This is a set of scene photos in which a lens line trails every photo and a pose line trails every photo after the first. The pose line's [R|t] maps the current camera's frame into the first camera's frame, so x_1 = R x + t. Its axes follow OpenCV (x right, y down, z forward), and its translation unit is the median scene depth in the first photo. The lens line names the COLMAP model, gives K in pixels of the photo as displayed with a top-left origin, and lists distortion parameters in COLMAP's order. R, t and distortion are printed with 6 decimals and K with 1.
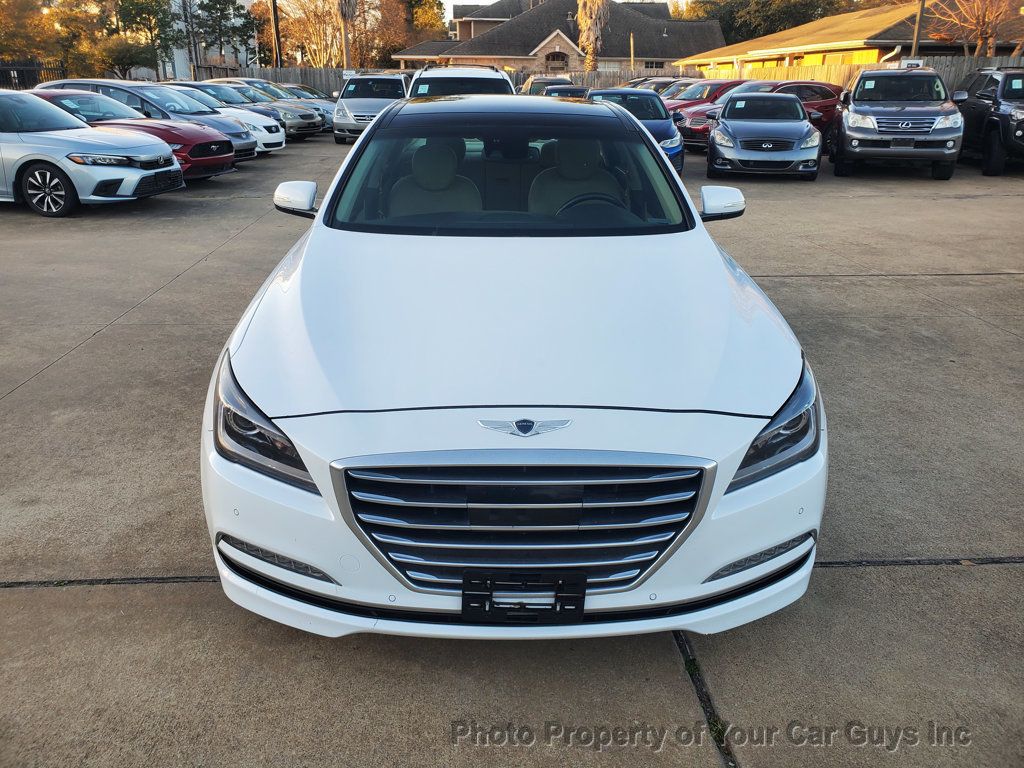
lens RADIAL K [[800.3, 0, 511.7], [0, 800.3, 375.5], [0, 0, 1]] dist [0.004507, 0.016221]
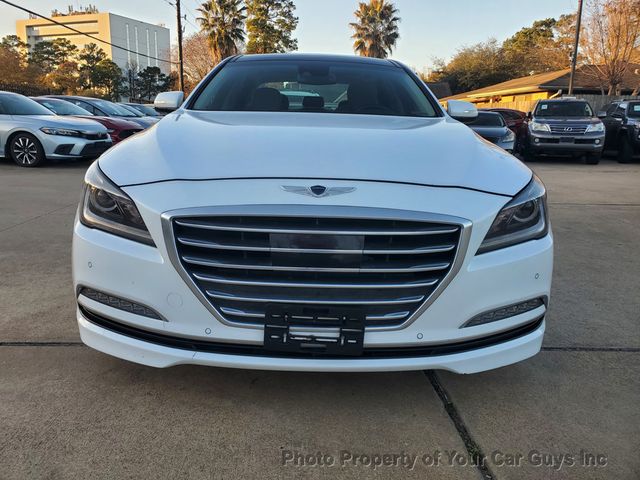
lens RADIAL K [[500.2, 0, 314.2], [0, 500.2, 236.5], [0, 0, 1]] dist [0.004507, 0.016221]
pose [[0.999695, 0.021043, -0.012918, 0.018799], [-0.022512, 0.991689, -0.126673, 0.203530], [0.010145, 0.126925, 0.991860, 0.196068]]
